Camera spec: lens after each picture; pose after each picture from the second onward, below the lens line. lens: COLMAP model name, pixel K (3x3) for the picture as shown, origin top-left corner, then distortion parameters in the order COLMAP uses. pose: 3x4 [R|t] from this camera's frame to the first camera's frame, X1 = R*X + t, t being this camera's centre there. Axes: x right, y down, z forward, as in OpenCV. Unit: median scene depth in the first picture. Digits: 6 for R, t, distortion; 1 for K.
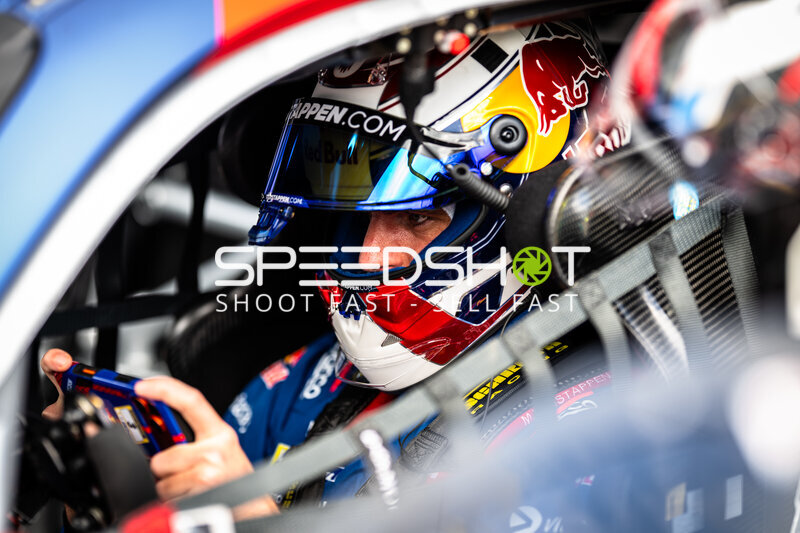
lens RADIAL K [[2991.6, 0, 400.0], [0, 2991.6, 266.5], [0, 0, 1]] dist [-0.236680, 2.881320]
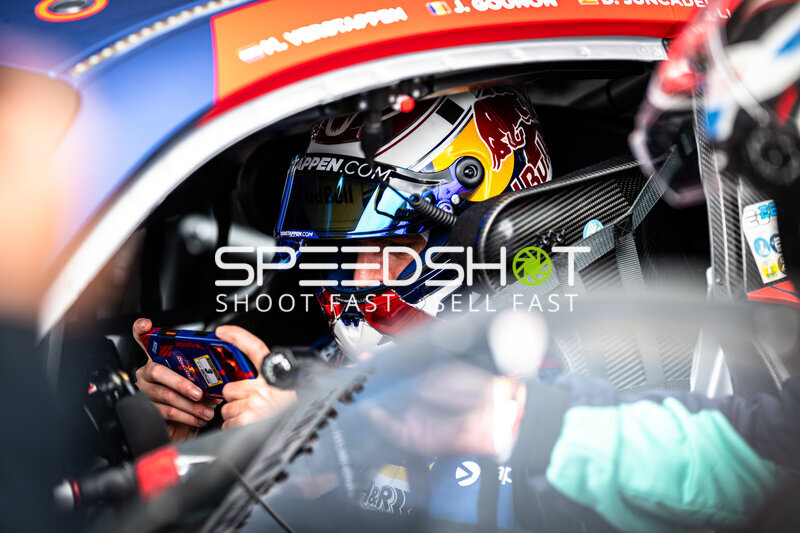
lens RADIAL K [[2991.6, 0, 400.0], [0, 2991.6, 266.5], [0, 0, 1]] dist [-0.236680, 2.881320]
pose [[0.996742, -0.063822, 0.049324, -0.058469], [0.064757, 0.997746, -0.017583, 0.016660], [-0.048091, 0.020719, 0.998628, -0.274585]]
